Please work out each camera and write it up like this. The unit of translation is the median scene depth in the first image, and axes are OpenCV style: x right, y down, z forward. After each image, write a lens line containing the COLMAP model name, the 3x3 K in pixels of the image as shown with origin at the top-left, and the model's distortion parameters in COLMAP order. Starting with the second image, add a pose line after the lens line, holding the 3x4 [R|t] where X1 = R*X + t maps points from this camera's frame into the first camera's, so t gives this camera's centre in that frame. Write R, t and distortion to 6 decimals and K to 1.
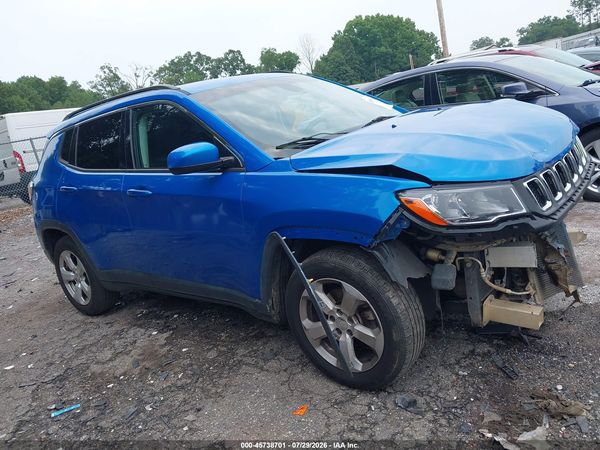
lens RADIAL K [[509.3, 0, 300.0], [0, 509.3, 225.0], [0, 0, 1]] dist [0.005015, 0.003678]
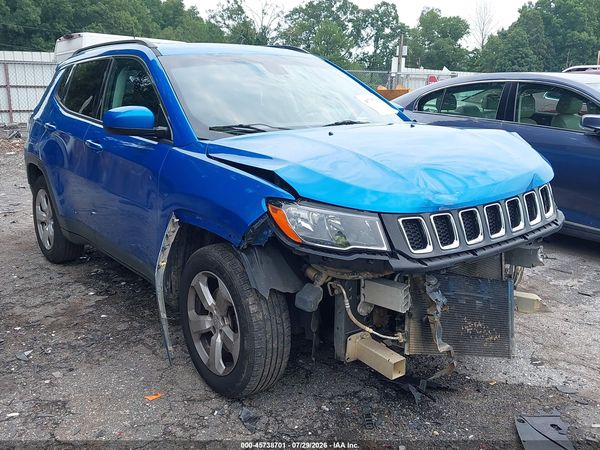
lens RADIAL K [[640.2, 0, 300.0], [0, 640.2, 225.0], [0, 0, 1]] dist [0.016331, -0.023456]
pose [[0.954248, 0.236781, -0.182605, 0.389101], [-0.236032, 0.971393, 0.026149, -0.049310], [0.183573, 0.018148, 0.982838, -0.148737]]
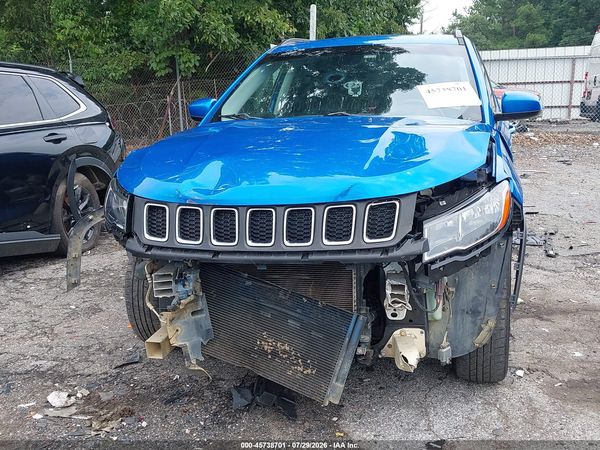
lens RADIAL K [[636.3, 0, 291.1], [0, 636.3, 238.2], [0, 0, 1]] dist [0.145776, -0.432149]
pose [[0.382275, 0.384189, -0.840395, 1.290426], [-0.264262, 0.916940, 0.298976, -0.374356], [0.885455, 0.107793, 0.452050, 0.570034]]
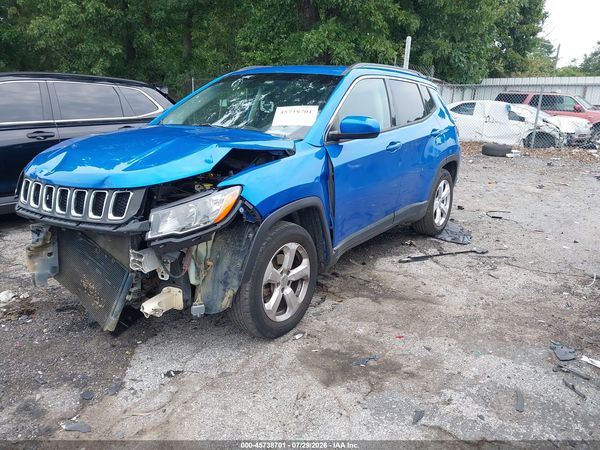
lens RADIAL K [[474.6, 0, 299.0], [0, 474.6, 232.7], [0, 0, 1]] dist [0.034689, -0.034932]
pose [[0.078995, 0.453063, -0.887972, 1.439921], [-0.266730, 0.867884, 0.419085, -0.588746], [0.960529, 0.203743, 0.189404, 1.237411]]
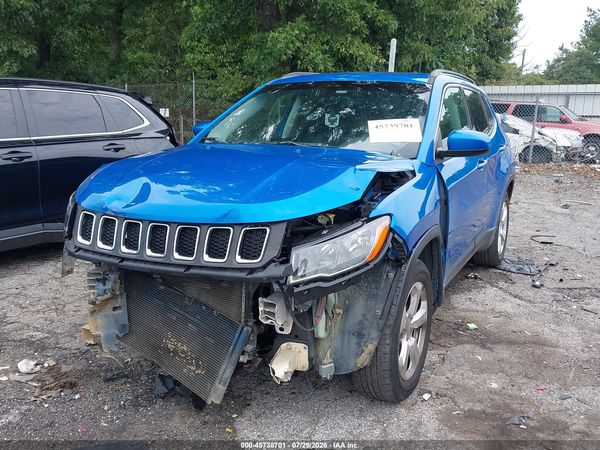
lens RADIAL K [[561.0, 0, 296.5], [0, 561.0, 234.8], [0, 0, 1]] dist [0.081204, -0.151075]
pose [[0.197515, 0.400483, -0.894763, 1.360852], [-0.284420, 0.896894, 0.338653, -0.486479], [0.938133, 0.187599, 0.291055, 0.886503]]
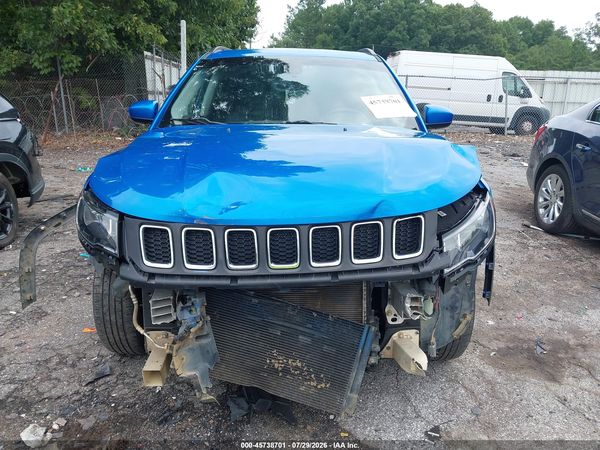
lens RADIAL K [[475.9, 0, 295.1], [0, 475.9, 233.5], [0, 0, 1]] dist [-0.005782, 0.001136]
pose [[0.621733, 0.411008, -0.666724, 0.924026], [-0.312250, 0.910747, 0.270259, -0.298269], [0.718295, 0.040155, 0.694579, 0.512766]]
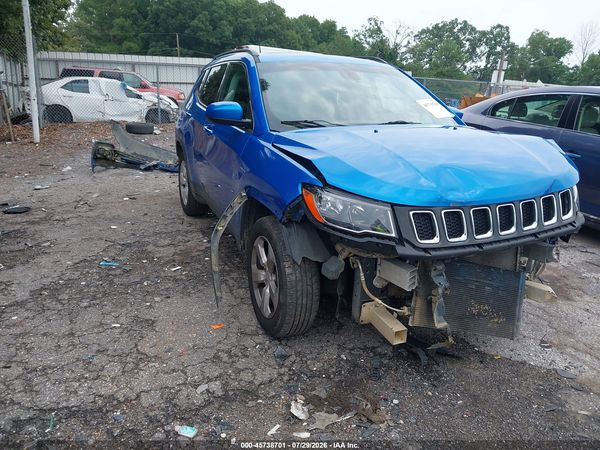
lens RADIAL K [[474.6, 0, 299.0], [0, 474.6, 232.7], [0, 0, 1]] dist [0.034689, -0.034932]
pose [[0.864323, 0.346427, -0.364602, 0.498998], [-0.307624, 0.937671, 0.161677, -0.105679], [0.397886, -0.027581, 0.917020, -0.006938]]
